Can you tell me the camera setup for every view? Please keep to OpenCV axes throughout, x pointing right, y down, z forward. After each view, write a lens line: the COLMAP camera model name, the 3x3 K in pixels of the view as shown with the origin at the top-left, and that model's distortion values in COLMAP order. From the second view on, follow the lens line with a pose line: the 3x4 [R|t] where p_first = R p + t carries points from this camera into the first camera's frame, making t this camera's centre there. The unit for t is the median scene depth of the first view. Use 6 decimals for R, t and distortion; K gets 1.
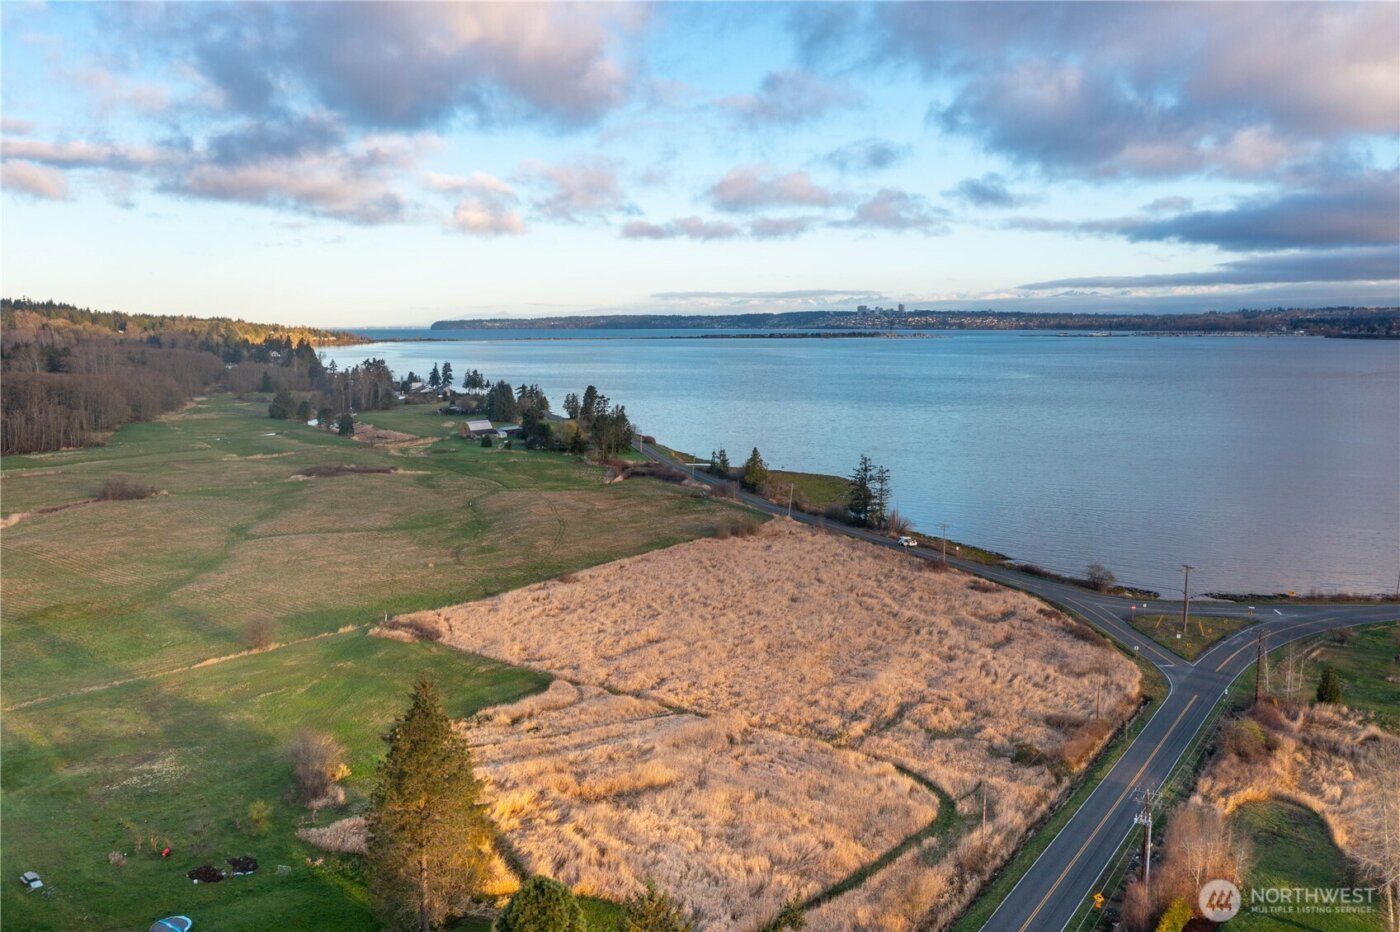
lens RADIAL K [[1105.3, 0, 696.2], [0, 1105.3, 459.6], [0, 0, 1]] dist [-0.022327, 0.006849]
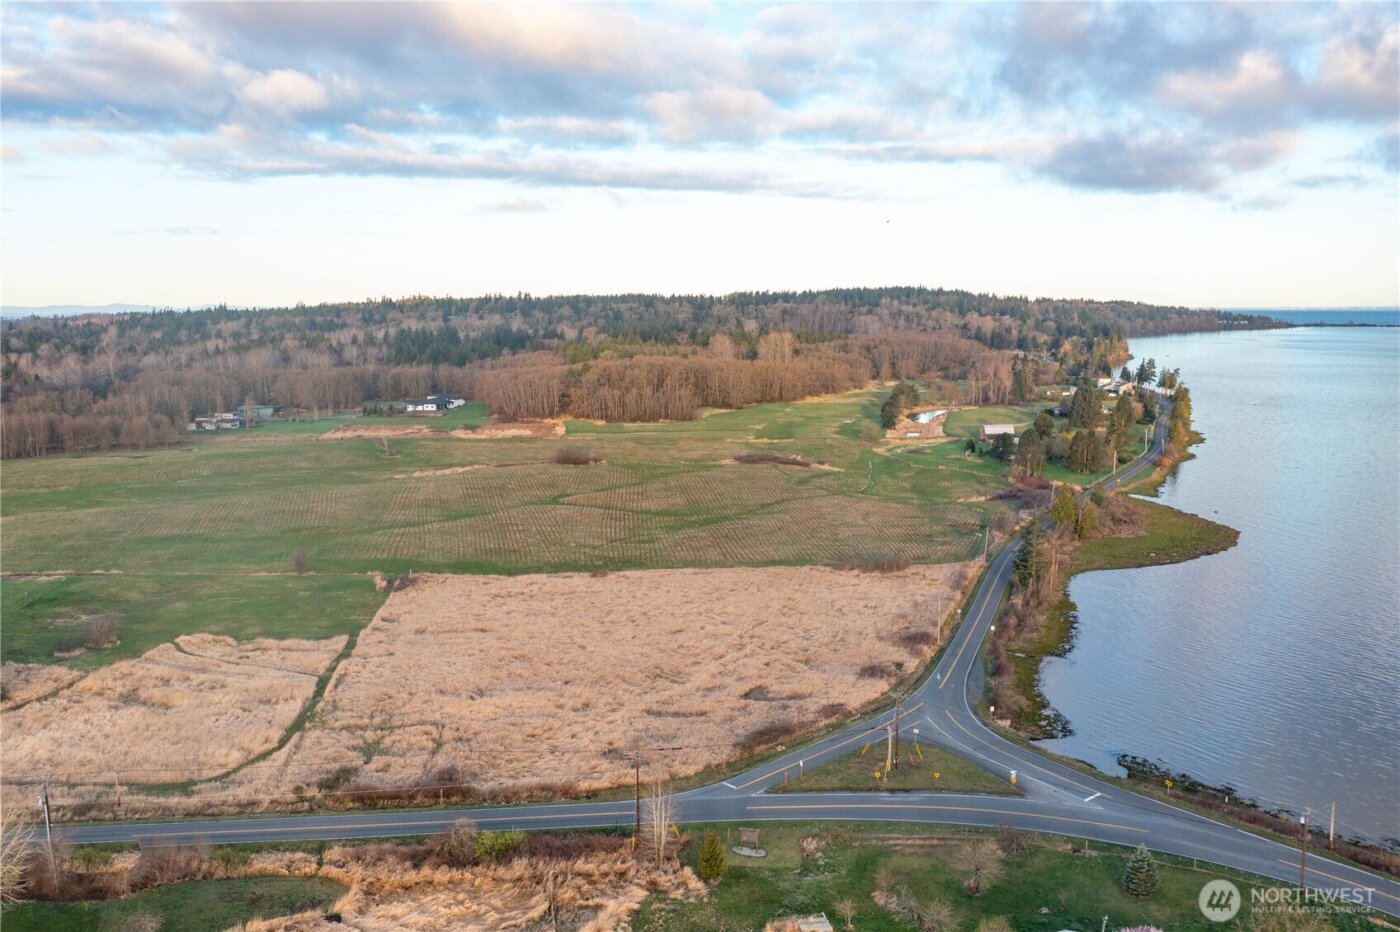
lens RADIAL K [[1105.3, 0, 696.2], [0, 1105.3, 459.6], [0, 0, 1]] dist [-0.022327, 0.006849]
pose [[0.667542, 0.103734, -0.737311, 0.918808], [-0.089252, 0.994255, 0.059078, -0.099893], [0.739204, 0.026370, 0.672965, 0.367605]]
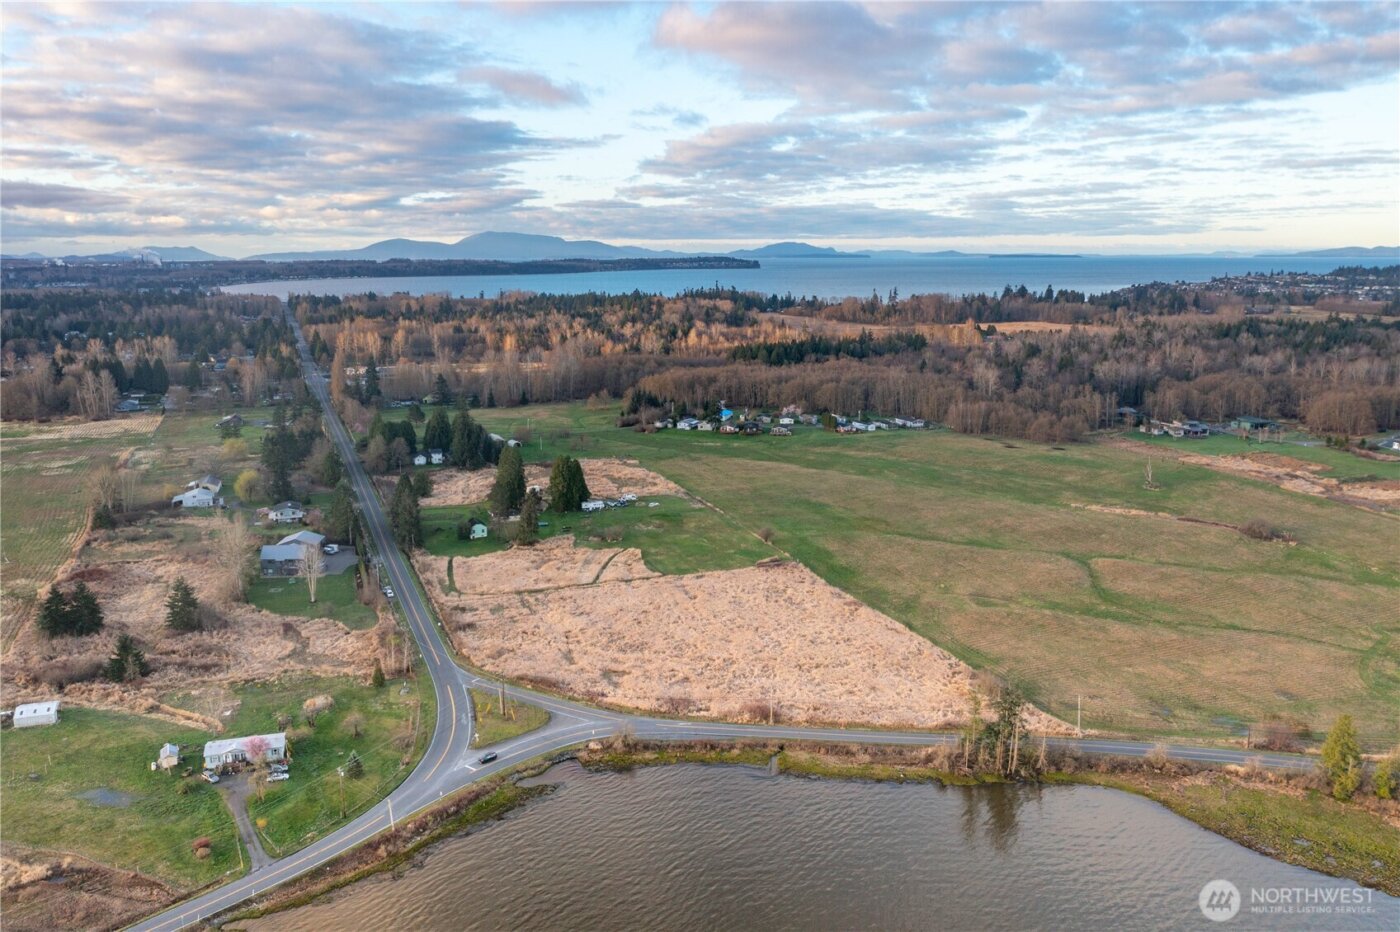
lens RADIAL K [[1105.3, 0, 696.2], [0, 1105.3, 459.6], [0, 0, 1]] dist [-0.022327, 0.006849]
pose [[-0.550327, 0.170319, -0.817393, 1.358878], [-0.092055, 0.960629, 0.262142, -0.510824], [0.829859, 0.219509, -0.512982, 1.824193]]
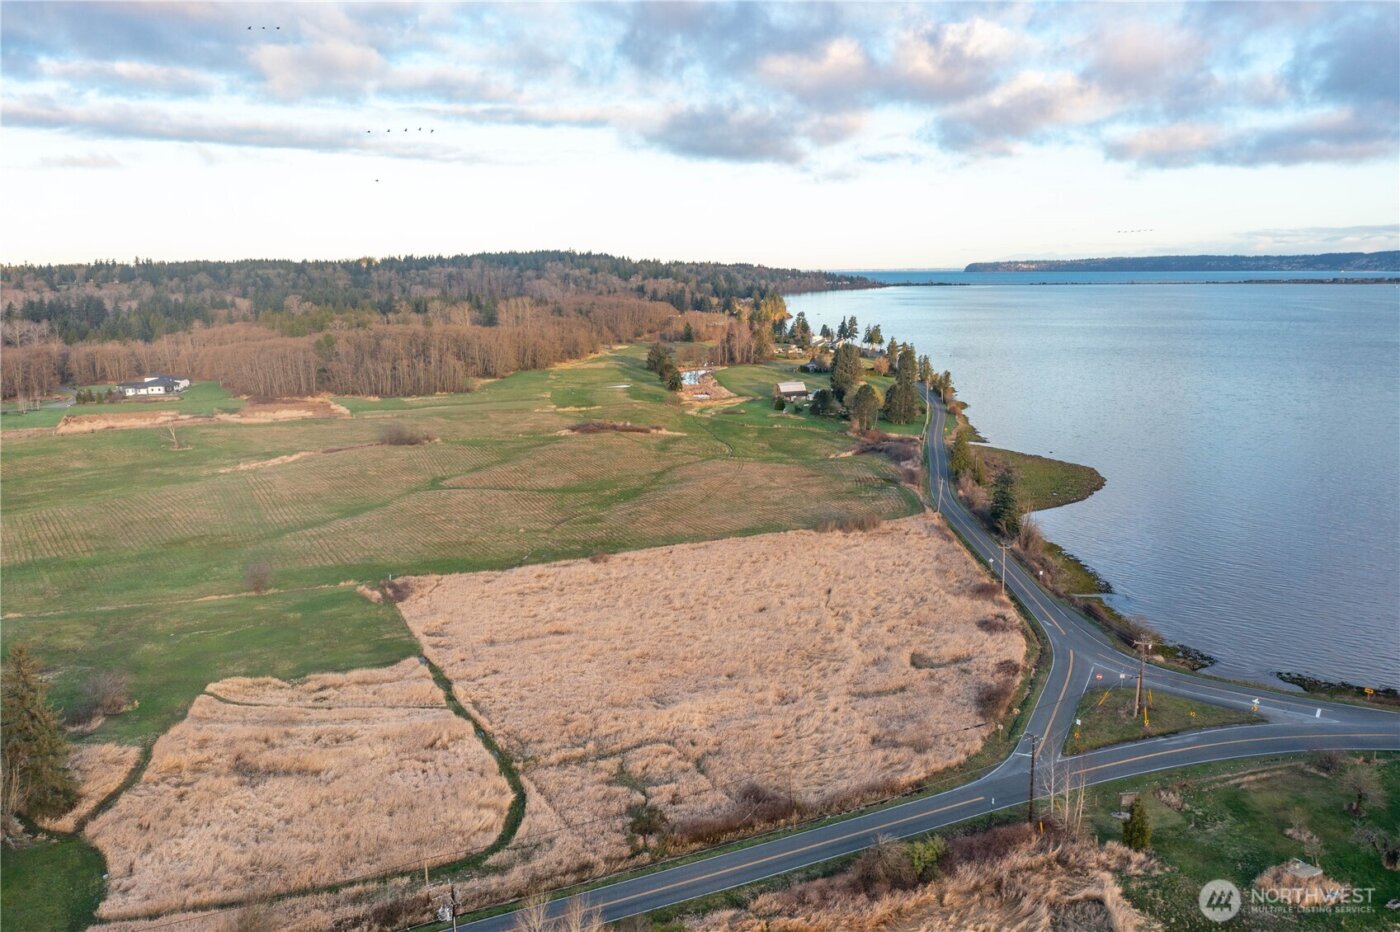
lens RADIAL K [[1105.3, 0, 696.2], [0, 1105.3, 459.6], [0, 0, 1]] dist [-0.022327, 0.006849]
pose [[0.884733, 0.075222, -0.459988, 0.521595], [-0.050731, 0.996569, 0.065394, -0.069495], [0.463329, -0.034521, 0.885514, 0.144276]]
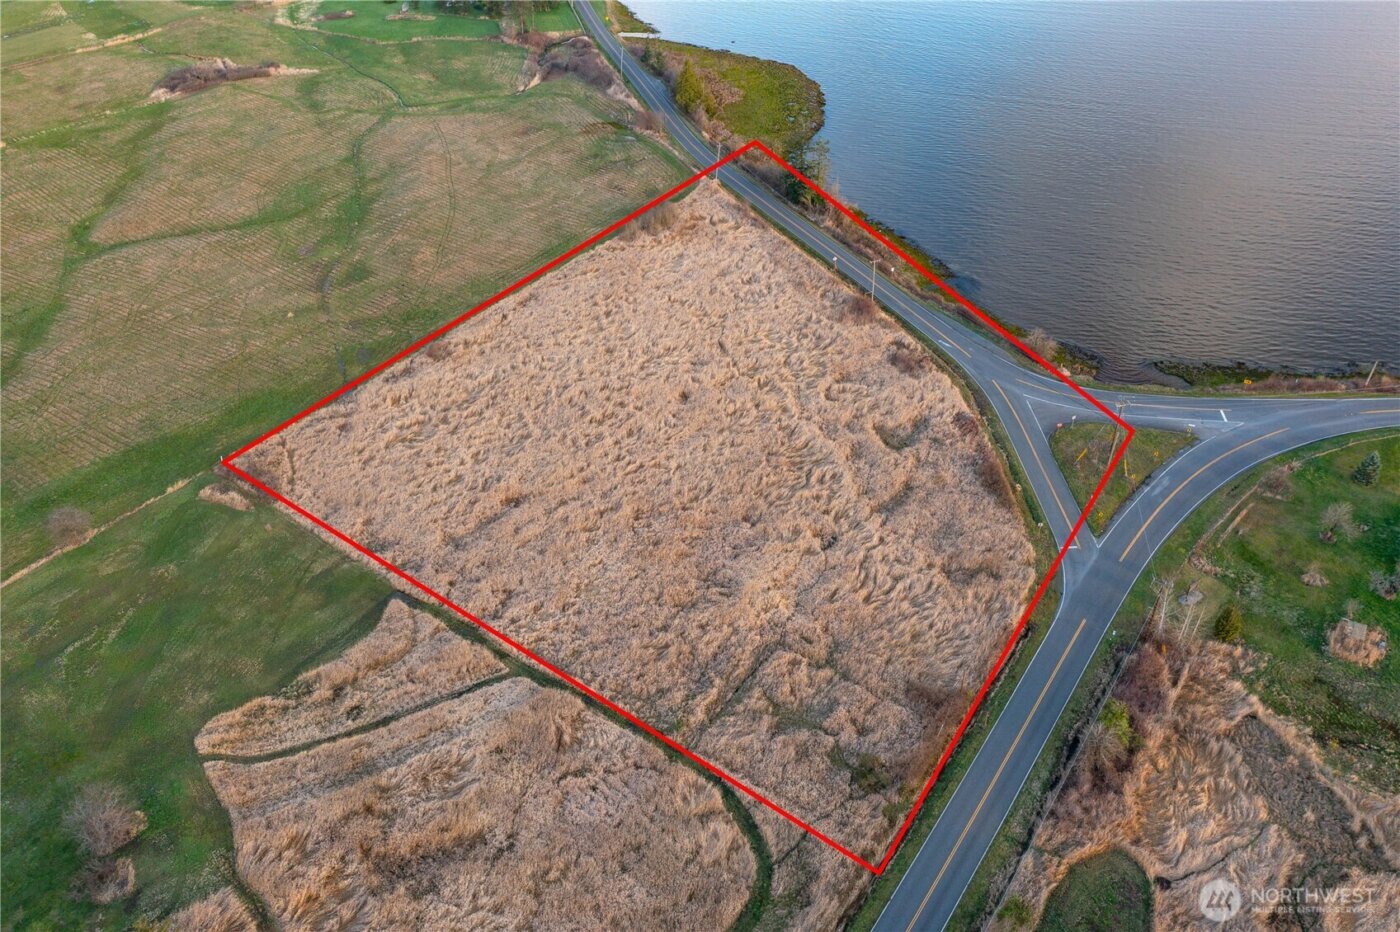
lens RADIAL K [[1105.3, 0, 696.2], [0, 1105.3, 459.6], [0, 0, 1]] dist [-0.022327, 0.006849]
pose [[0.999908, -0.011567, -0.007129, 0.114917], [0.013582, 0.866456, 0.499068, -0.305299], [0.000404, -0.499119, 0.866534, 0.223776]]
